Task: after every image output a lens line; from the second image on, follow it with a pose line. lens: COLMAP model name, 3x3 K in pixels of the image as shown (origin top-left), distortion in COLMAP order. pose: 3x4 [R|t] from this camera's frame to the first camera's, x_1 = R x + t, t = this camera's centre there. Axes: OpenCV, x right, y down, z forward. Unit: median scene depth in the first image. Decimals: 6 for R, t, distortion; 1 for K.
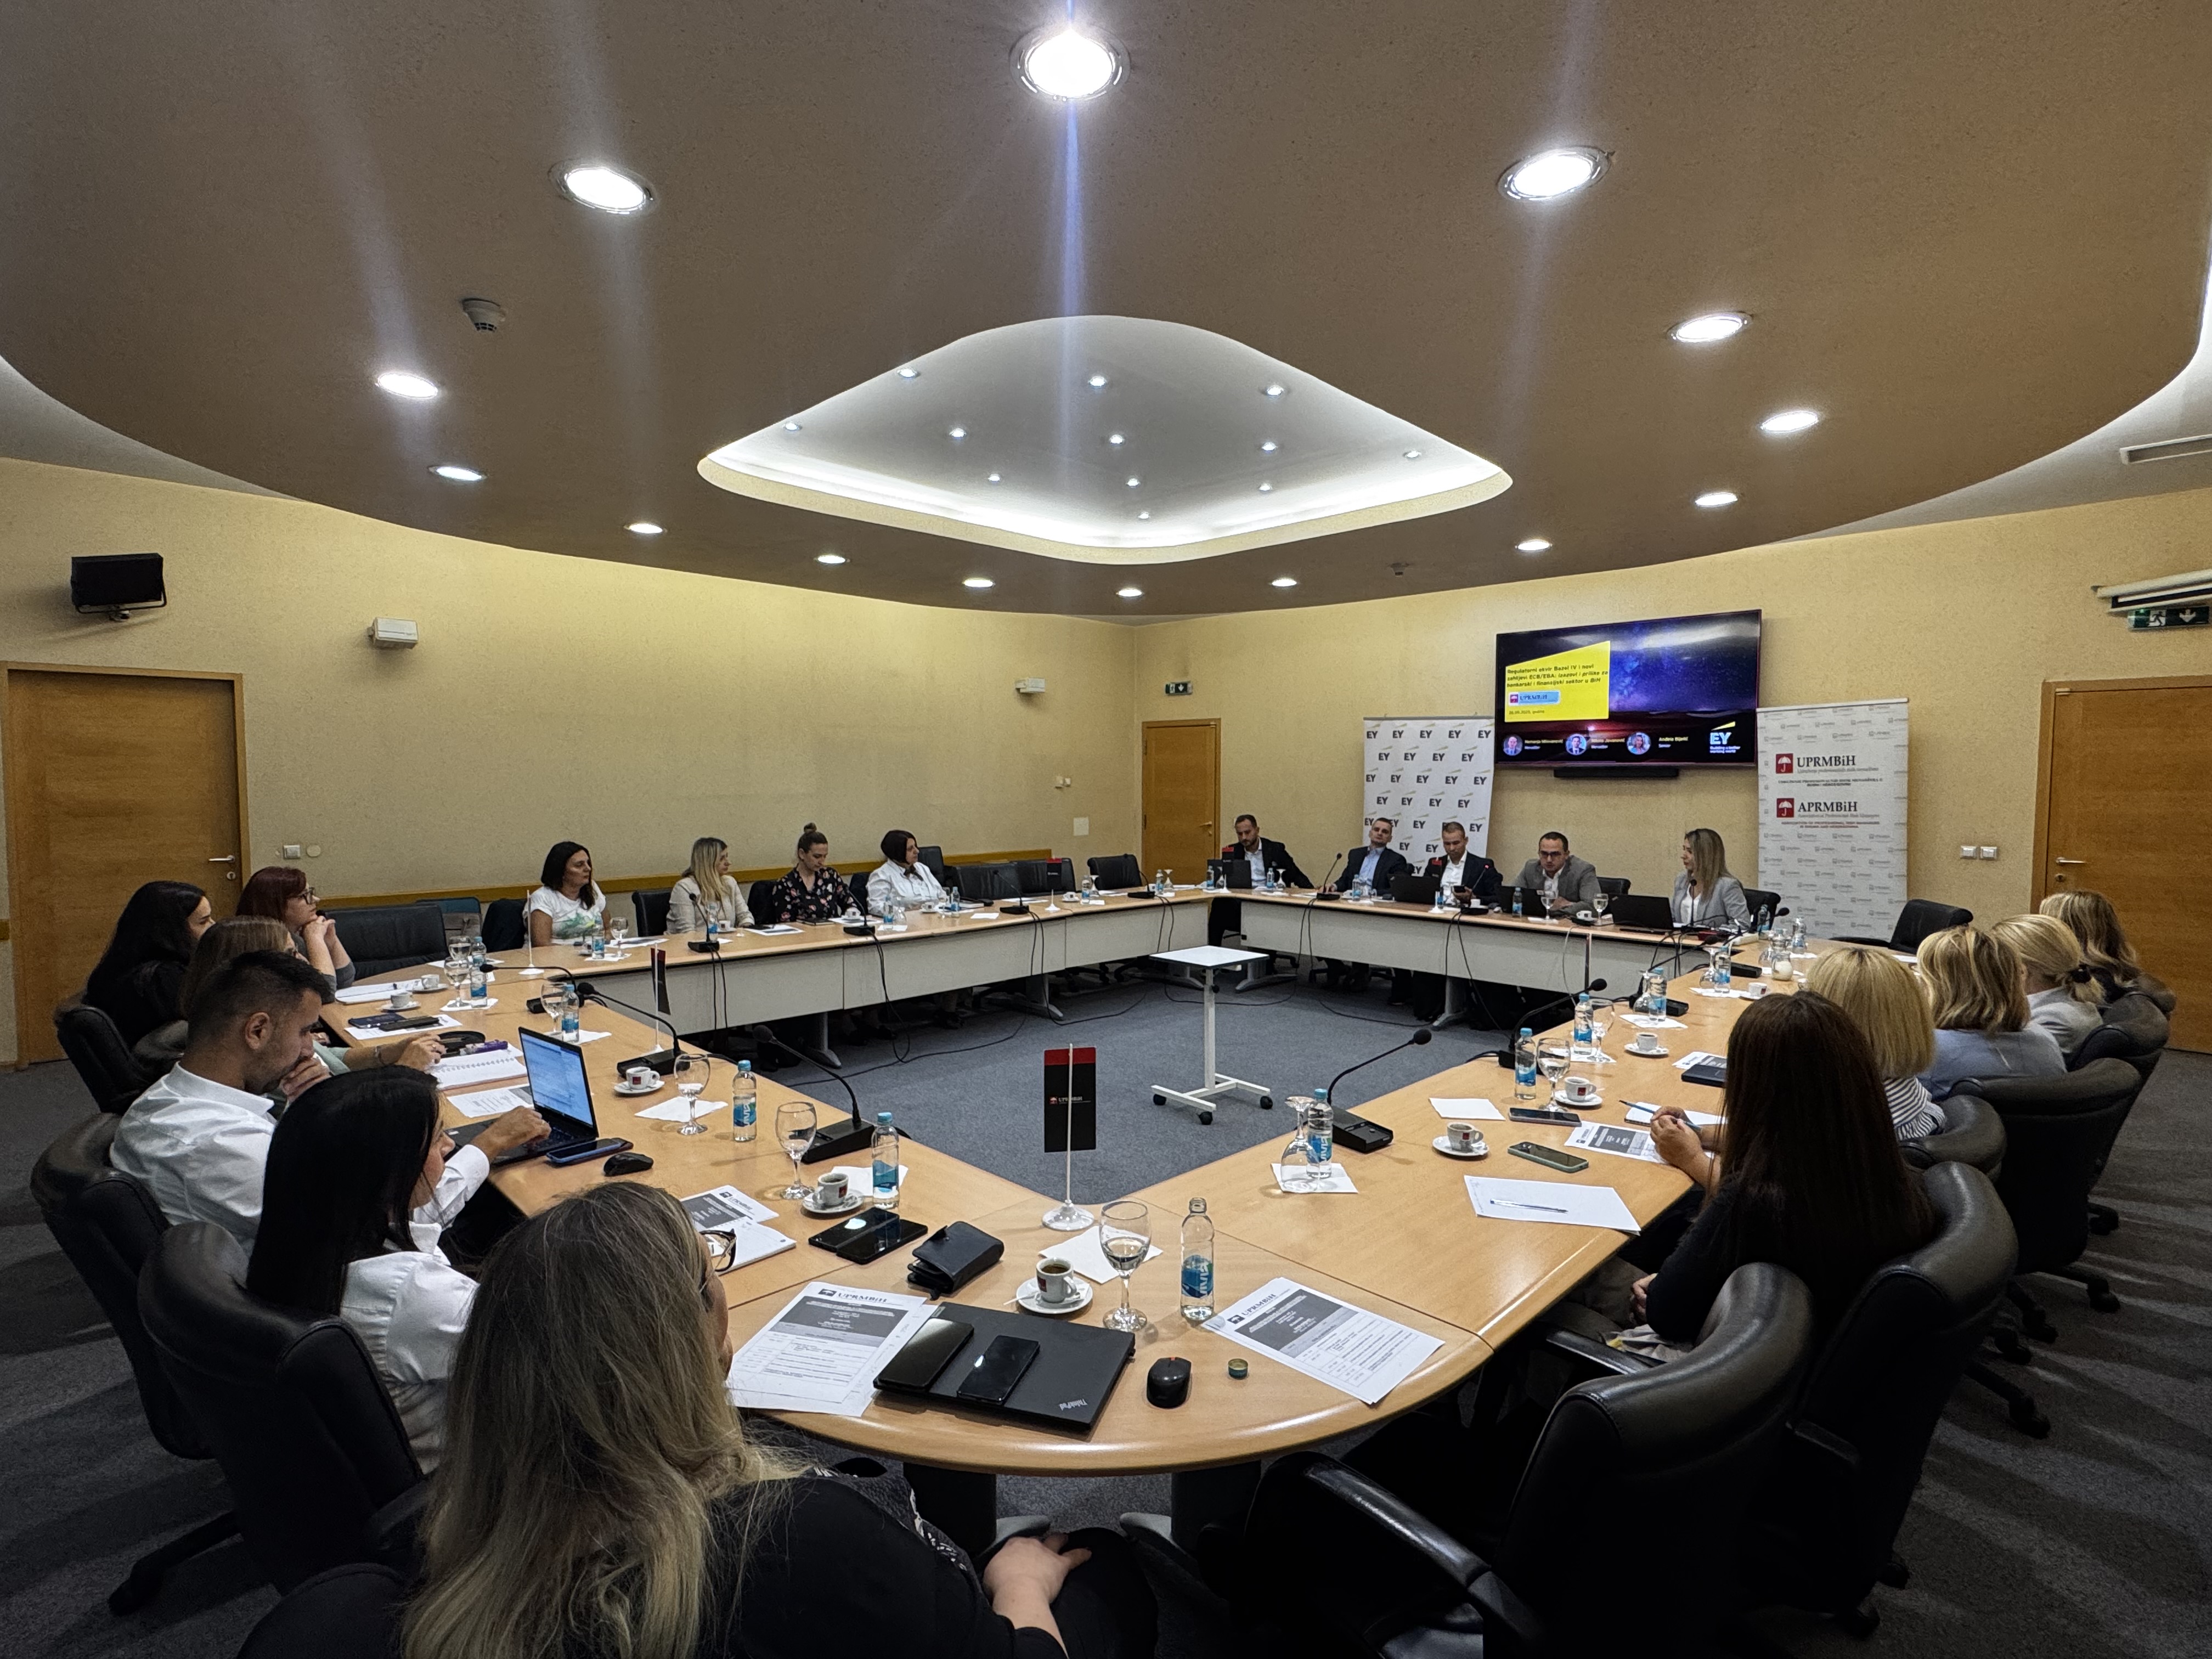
lens RADIAL K [[1058.4, 0, 1109.3], [0, 1058.4, 838.3], [0, 0, 1]] dist [-0.002311, 0.006029]
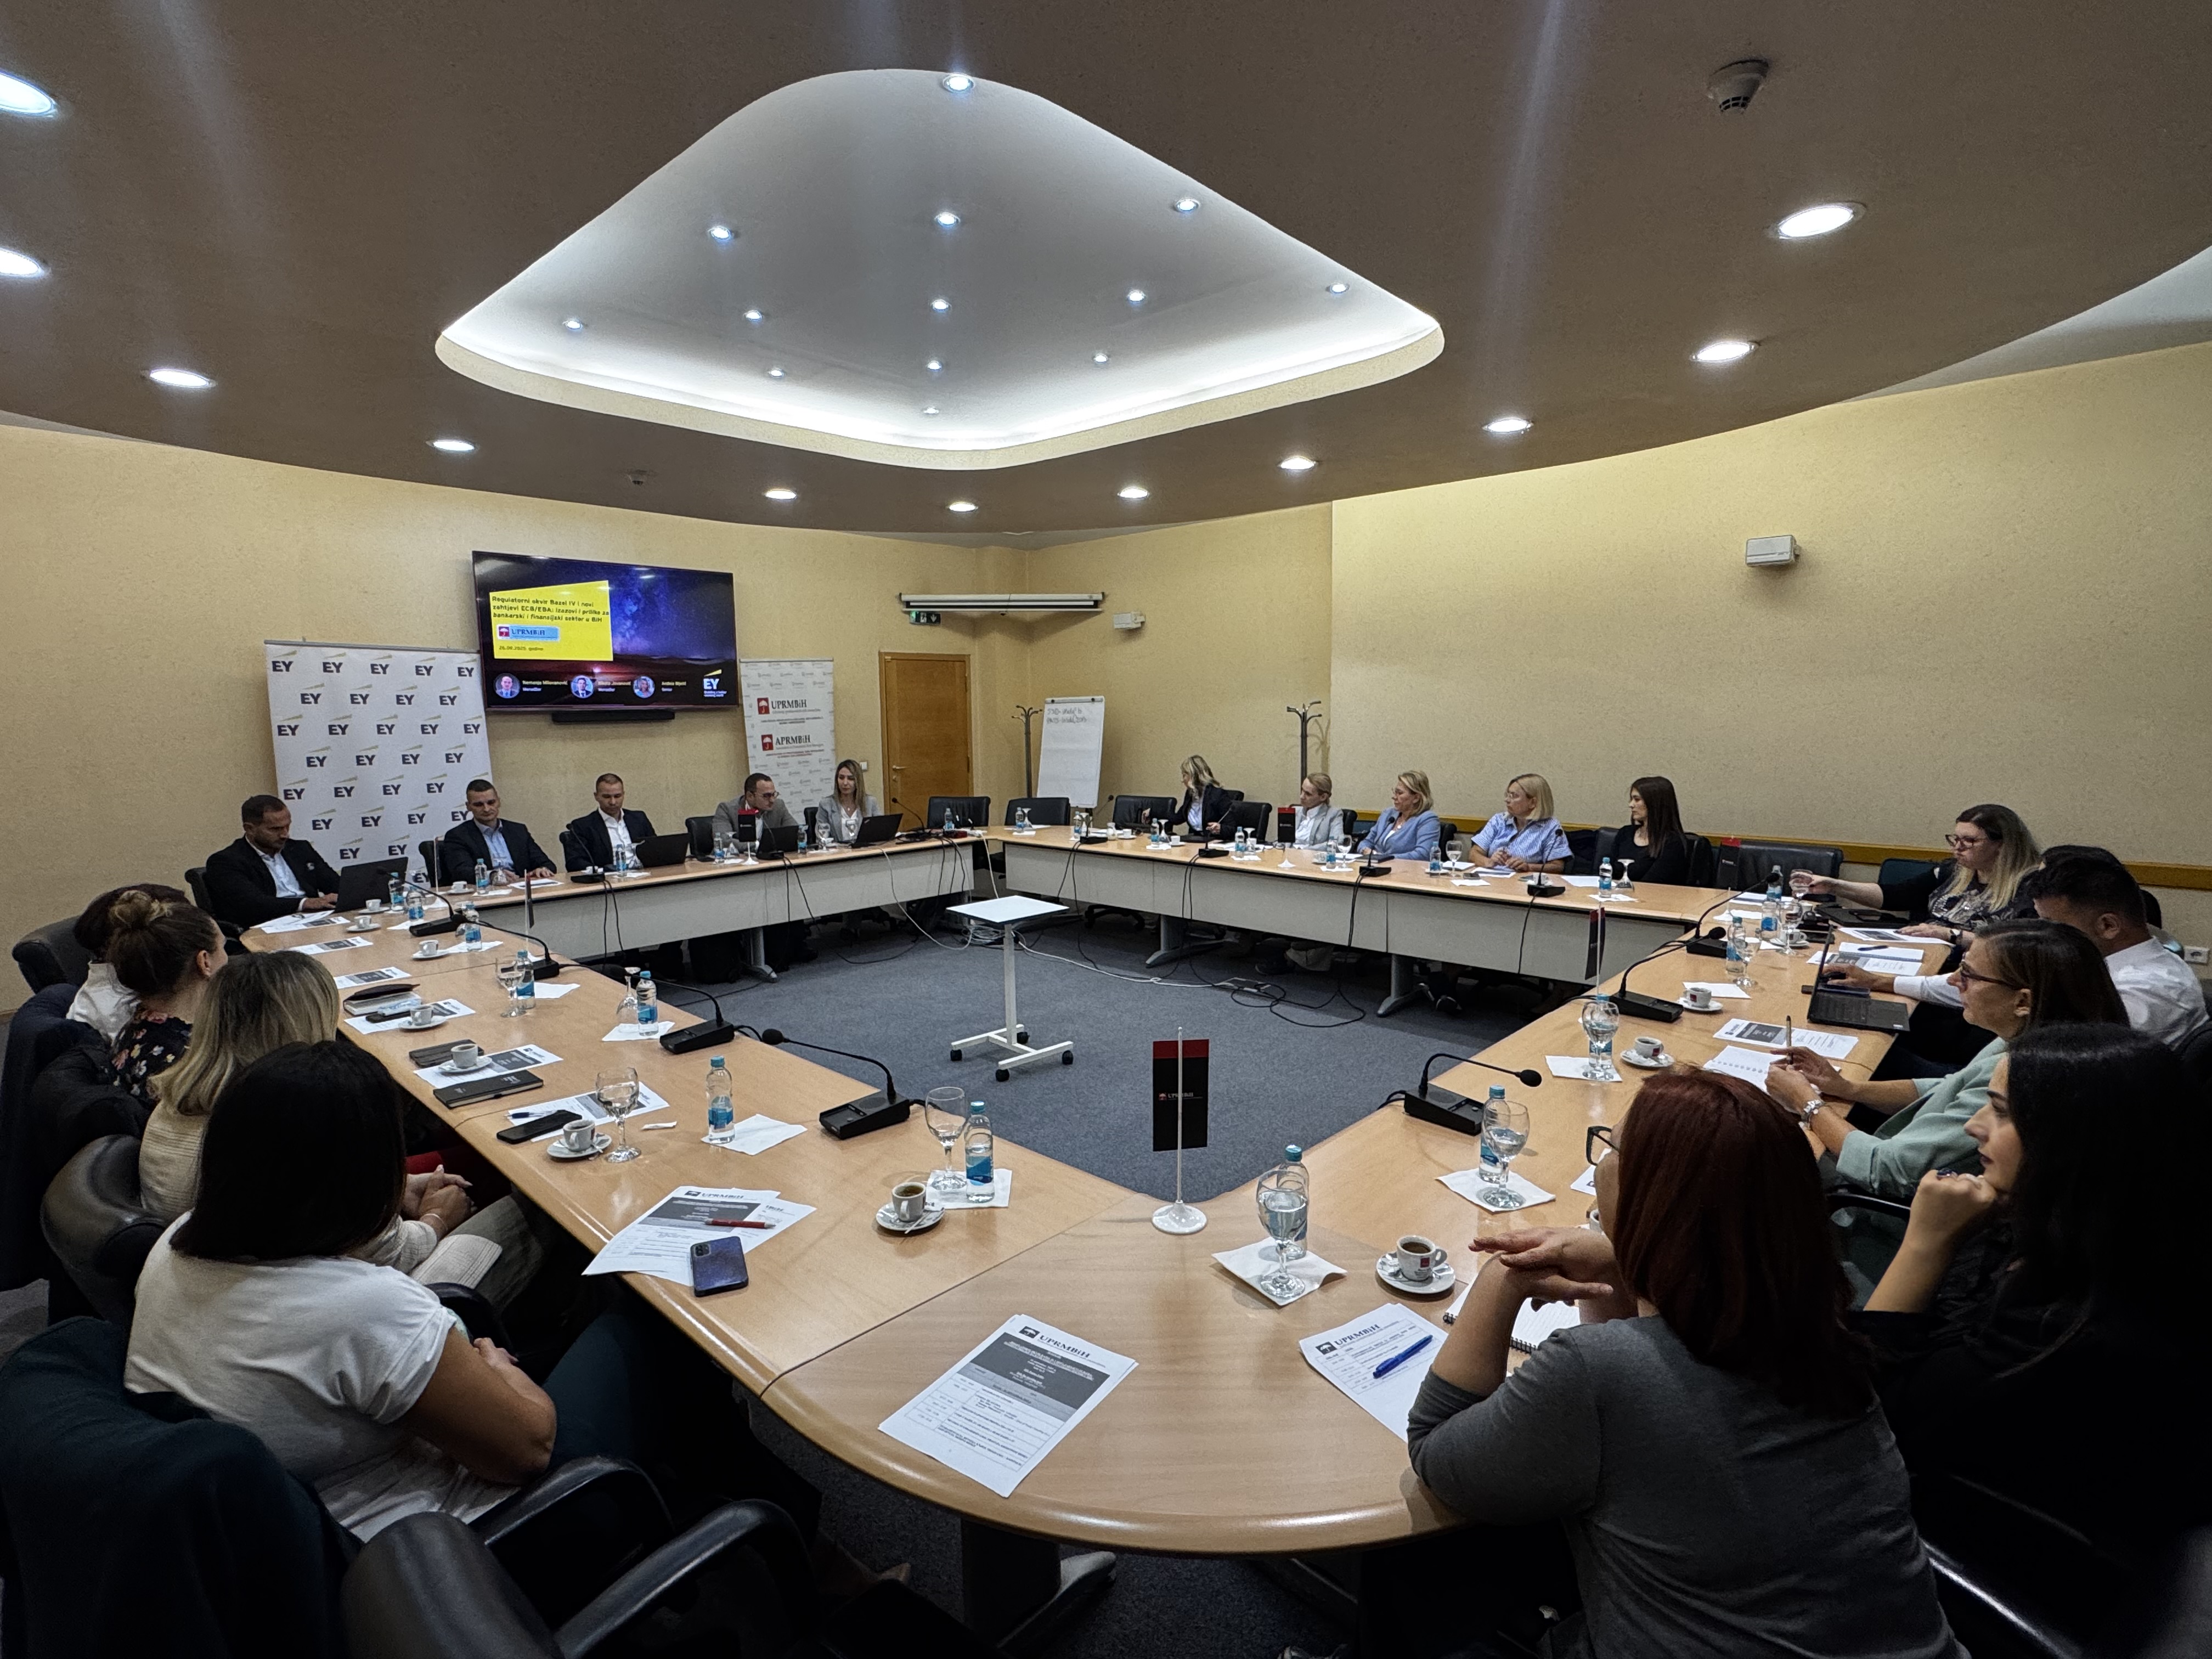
lens RADIAL K [[1058.4, 0, 1101.9], [0, 1058.4, 838.9], [0, 0, 1]] dist [-0.002311, 0.006029]
pose [[-0.026998, -0.125494, 0.991727, -0.636395], [0.076124, 0.988950, 0.127215, -0.047914], [-0.996733, 0.078929, -0.017147, 0.689446]]
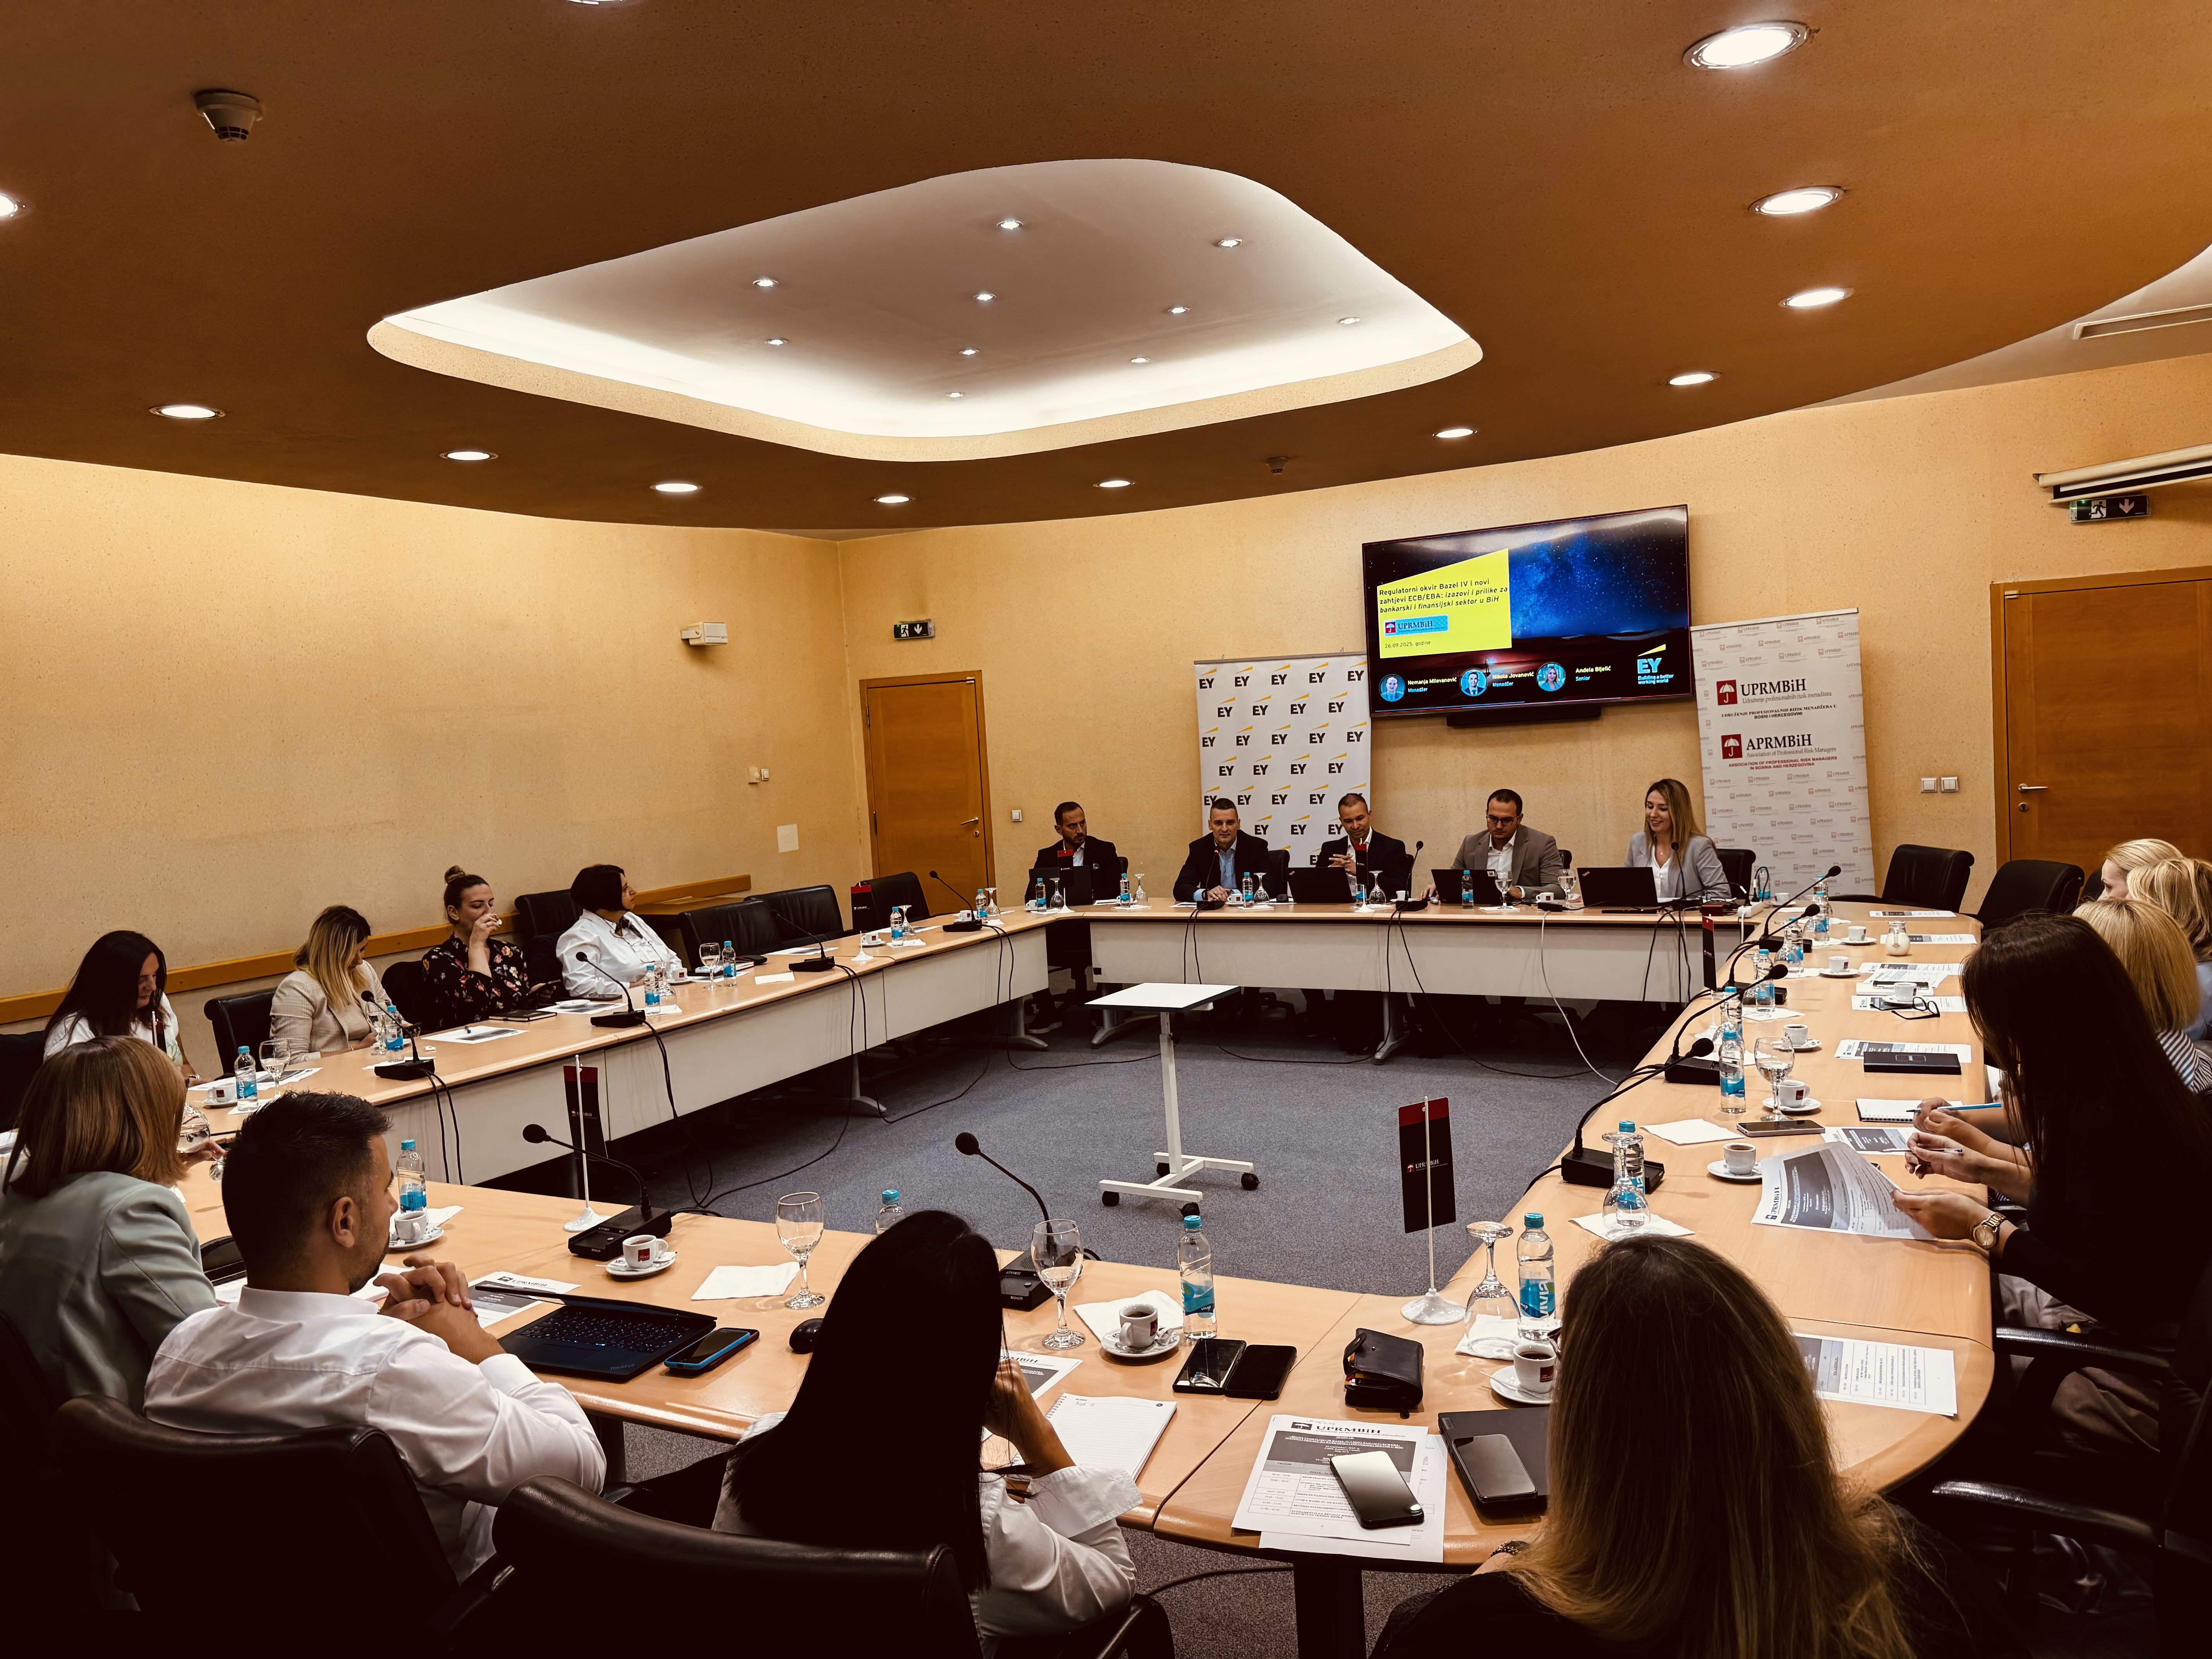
lens RADIAL K [[1551.8, 0, 1103.7], [0, 1551.8, 840.5], [0, 0, 1]] dist [0.065410, -0.068932]
pose [[0.955879, -0.080291, 0.282574, -0.188321], [0.079486, 0.996733, 0.014332, -0.013253], [-0.282801, 0.008761, 0.959138, -0.029514]]
